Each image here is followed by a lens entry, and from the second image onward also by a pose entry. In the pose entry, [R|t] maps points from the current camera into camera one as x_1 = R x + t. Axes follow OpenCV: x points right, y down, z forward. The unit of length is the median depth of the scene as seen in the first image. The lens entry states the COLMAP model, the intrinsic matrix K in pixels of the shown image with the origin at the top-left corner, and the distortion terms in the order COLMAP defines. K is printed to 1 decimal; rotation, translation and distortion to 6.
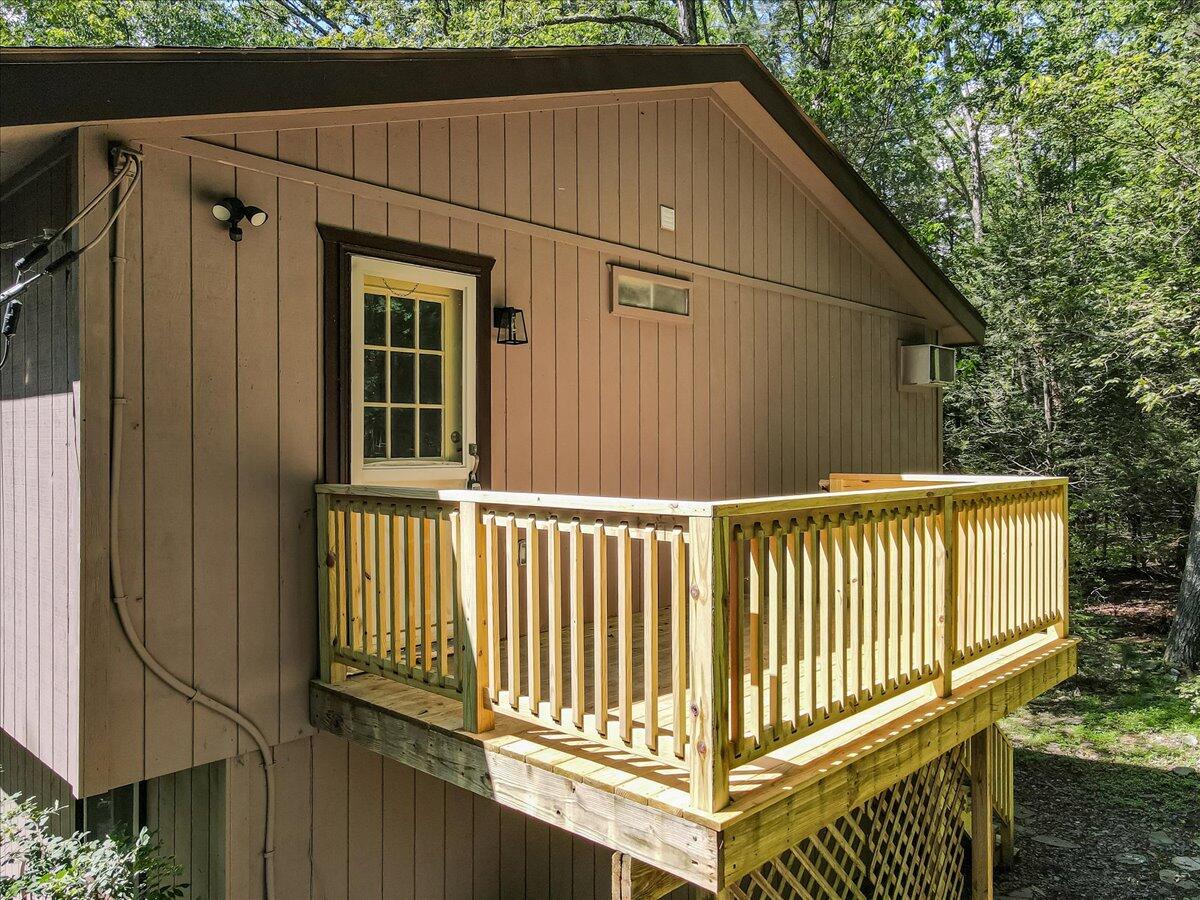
lens RADIAL K [[881.6, 0, 600.0], [0, 881.6, 450.0], [0, 0, 1]] dist [0.057050, 0.001402]
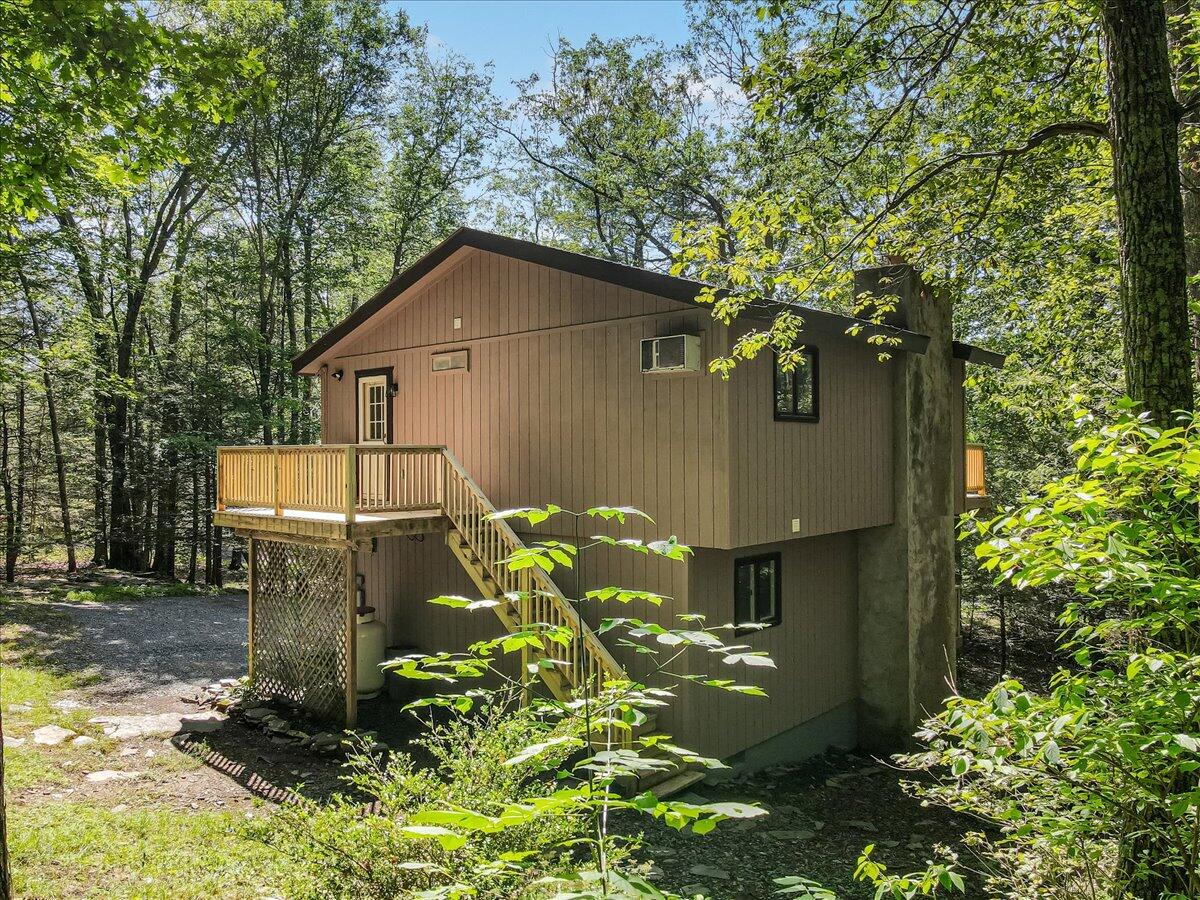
lens RADIAL K [[871.4, 0, 603.6], [0, 871.4, 434.9], [0, 0, 1]] dist [0.026392, 0.000976]
pose [[0.036522, -0.014248, -0.999231, 2.747931], [0.002692, 0.999896, -0.014159, 0.041712], [0.999329, -0.002173, 0.036557, 1.621134]]
